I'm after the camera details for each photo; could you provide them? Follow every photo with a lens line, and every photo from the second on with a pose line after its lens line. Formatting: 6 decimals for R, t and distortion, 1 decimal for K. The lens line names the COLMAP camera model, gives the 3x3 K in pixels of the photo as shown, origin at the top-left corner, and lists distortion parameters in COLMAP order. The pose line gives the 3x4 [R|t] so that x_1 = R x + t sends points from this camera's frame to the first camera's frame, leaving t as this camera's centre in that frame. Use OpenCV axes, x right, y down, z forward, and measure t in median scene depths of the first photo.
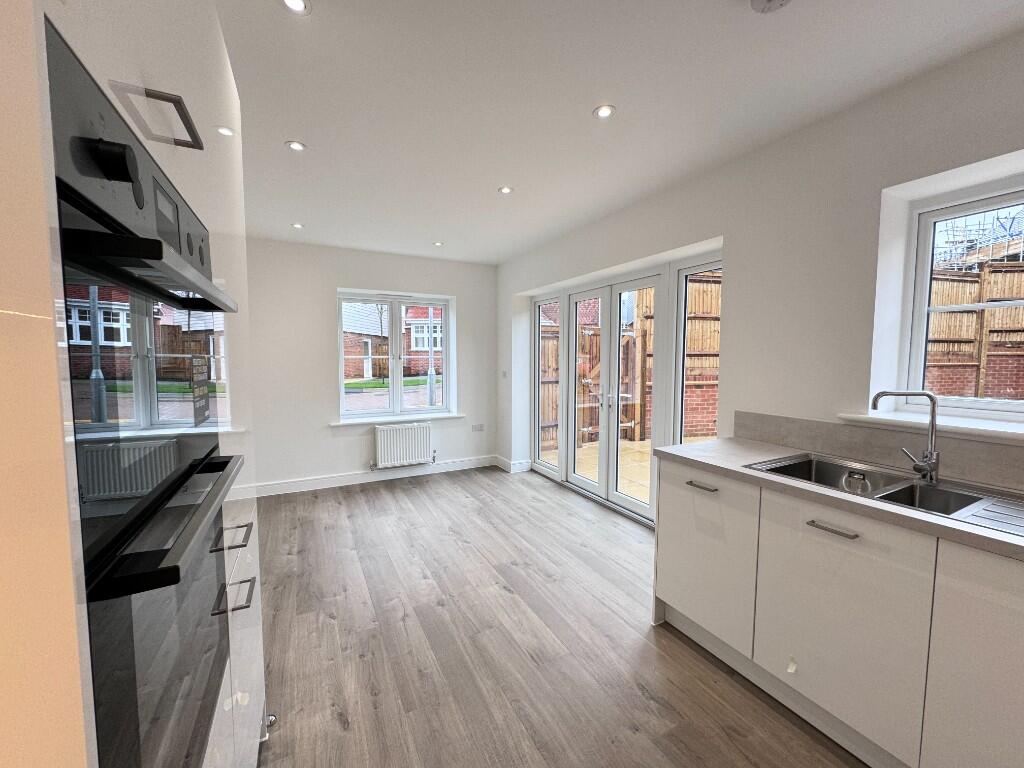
lens RADIAL K [[407.1, 0, 512.0], [0, 407.1, 384.0], [0, 0, 1]] dist [-0.004551, 0.000242]
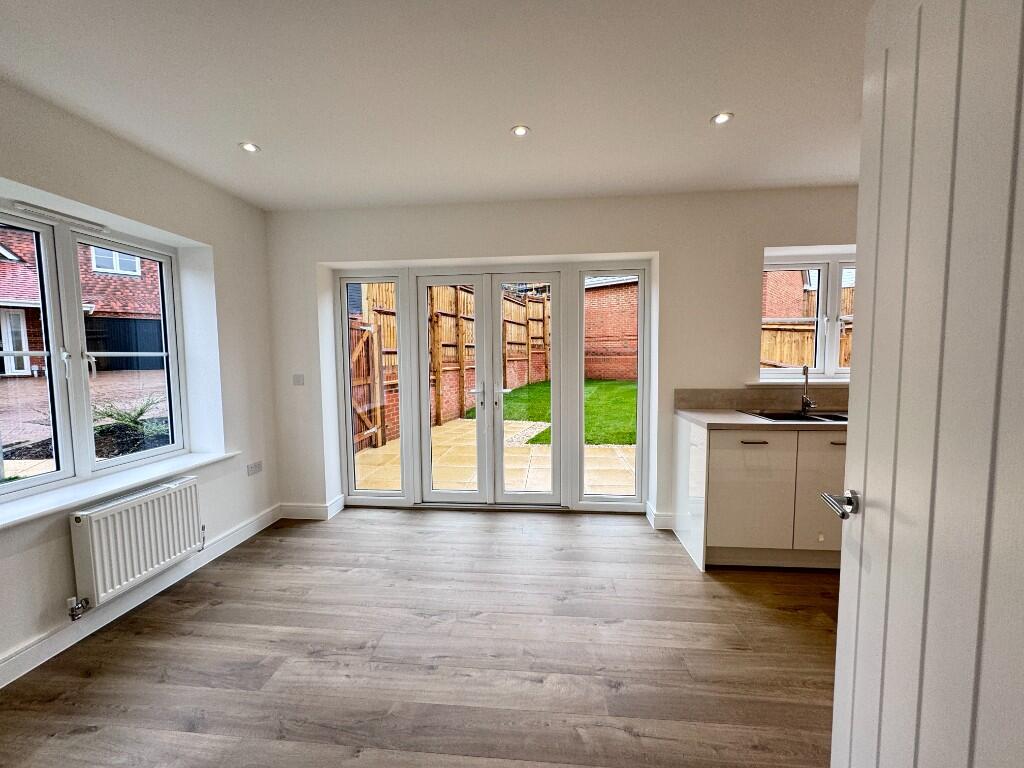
lens RADIAL K [[407.1, 0, 512.0], [0, 407.1, 384.0], [0, 0, 1]] dist [-0.004551, 0.000242]
pose [[0.543512, -0.065519, 0.836841, -0.529917], [0.068679, 0.997078, 0.033459, -0.018827], [-0.836587, 0.039288, 0.546423, 0.462877]]
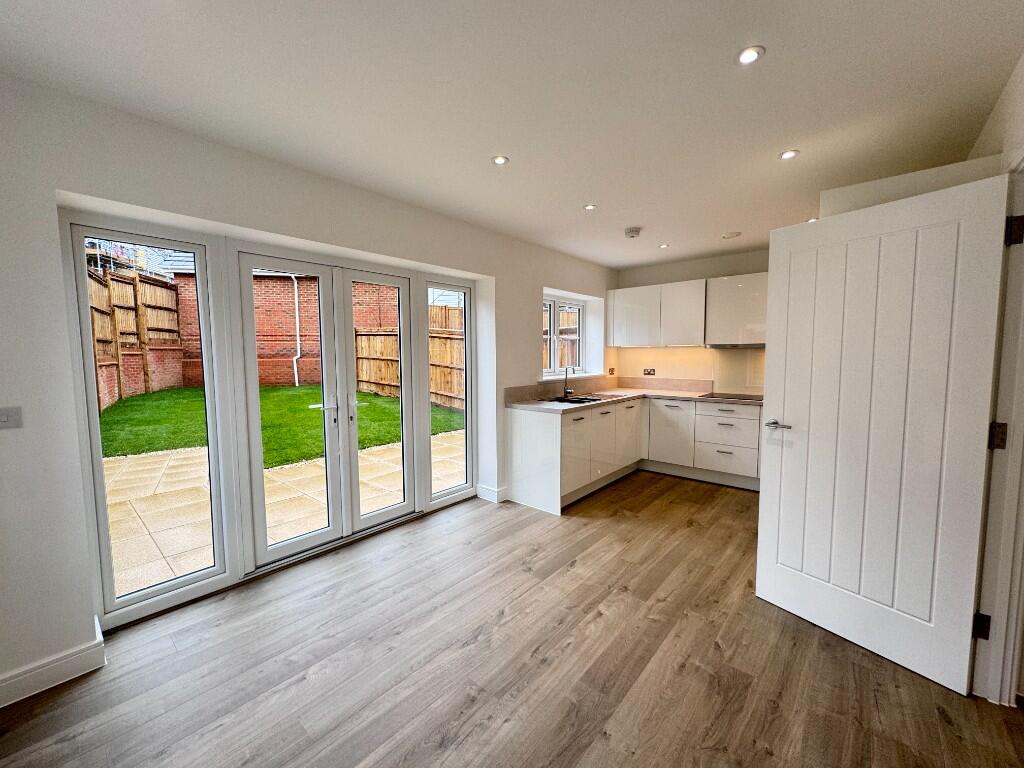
lens RADIAL K [[407.1, 0, 512.0], [0, 407.1, 384.0], [0, 0, 1]] dist [-0.004551, 0.000242]
pose [[-0.367163, -0.069289, 0.927572, -0.636896], [0.068495, 0.992500, 0.101252, -0.074525], [-0.927631, 0.100710, -0.359664, 1.005213]]
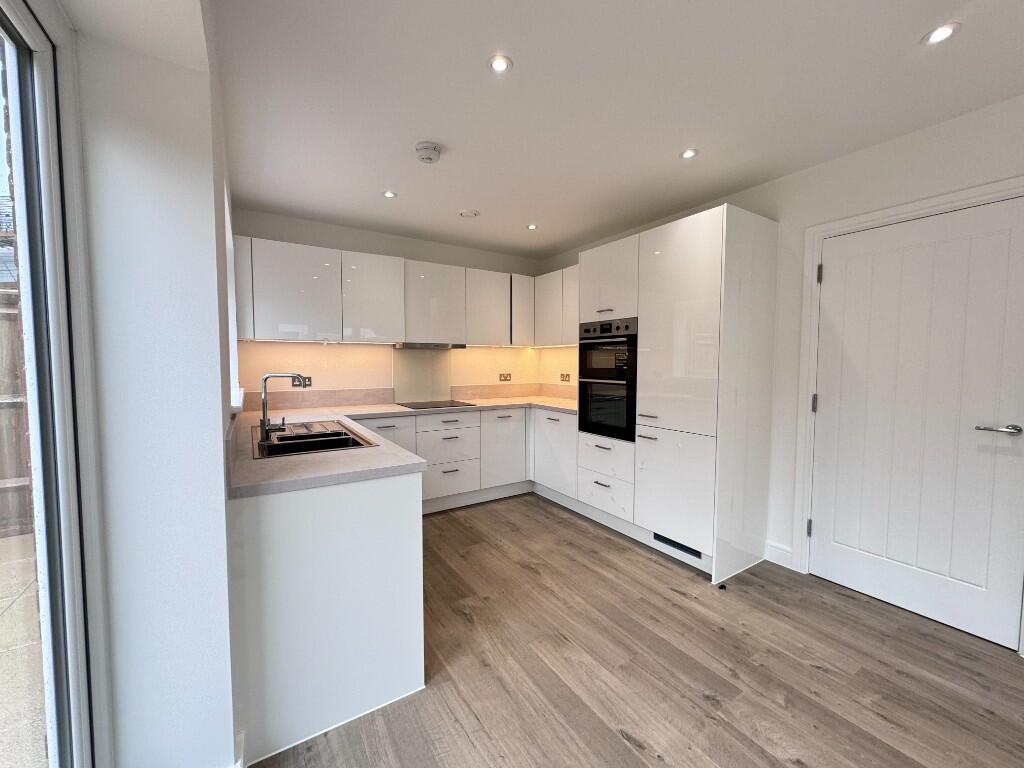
lens RADIAL K [[407.1, 0, 512.0], [0, 407.1, 384.0], [0, 0, 1]] dist [-0.004551, 0.000242]
pose [[-0.995821, 0.001884, -0.091306, 0.143348], [-0.009069, 0.992805, 0.119398, -0.048162], [0.090874, 0.119727, -0.988639, 0.998377]]
